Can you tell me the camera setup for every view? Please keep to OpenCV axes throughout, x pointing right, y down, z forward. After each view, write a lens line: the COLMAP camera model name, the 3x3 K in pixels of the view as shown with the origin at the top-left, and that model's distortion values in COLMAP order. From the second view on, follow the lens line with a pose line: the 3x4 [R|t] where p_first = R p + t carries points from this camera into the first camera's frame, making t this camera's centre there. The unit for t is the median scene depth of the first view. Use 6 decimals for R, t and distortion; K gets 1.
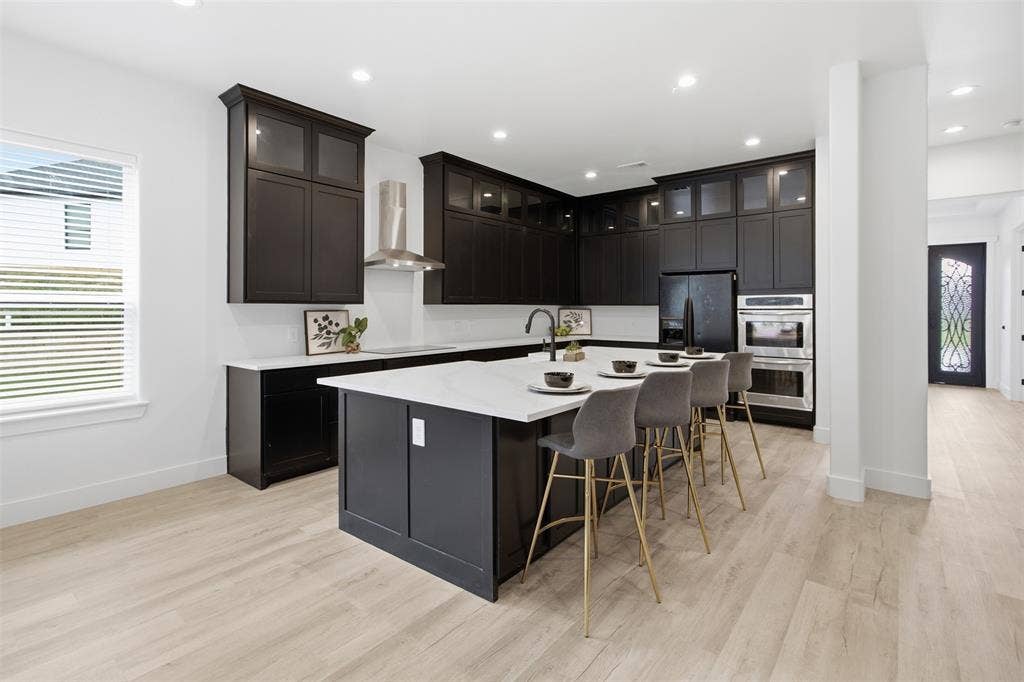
lens RADIAL K [[500.8, 0, 501.9], [0, 500.8, 314.8], [0, 0, 1]] dist [-0.000872, 0.004749]
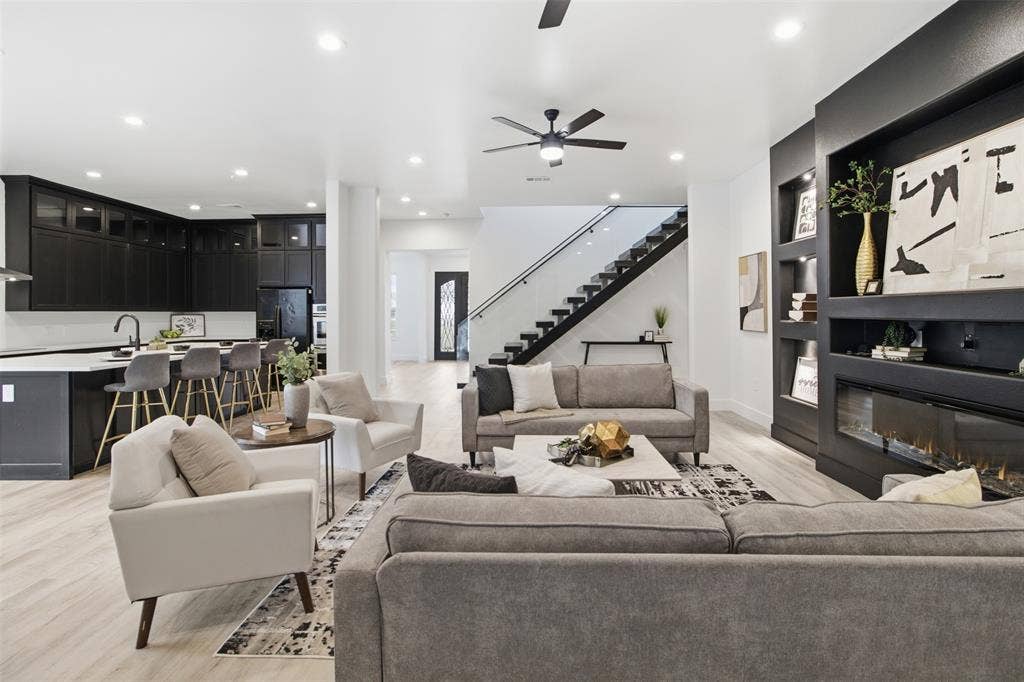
lens RADIAL K [[500.8, 0, 520.4], [0, 500.8, 312.8], [0, 0, 1]] dist [-0.000872, 0.004749]
pose [[0.792878, -0.005922, 0.609351, 0.065883], [0.014699, 0.999848, -0.009409, 0.008969], [-0.609203, 0.016417, 0.792844, -0.555823]]
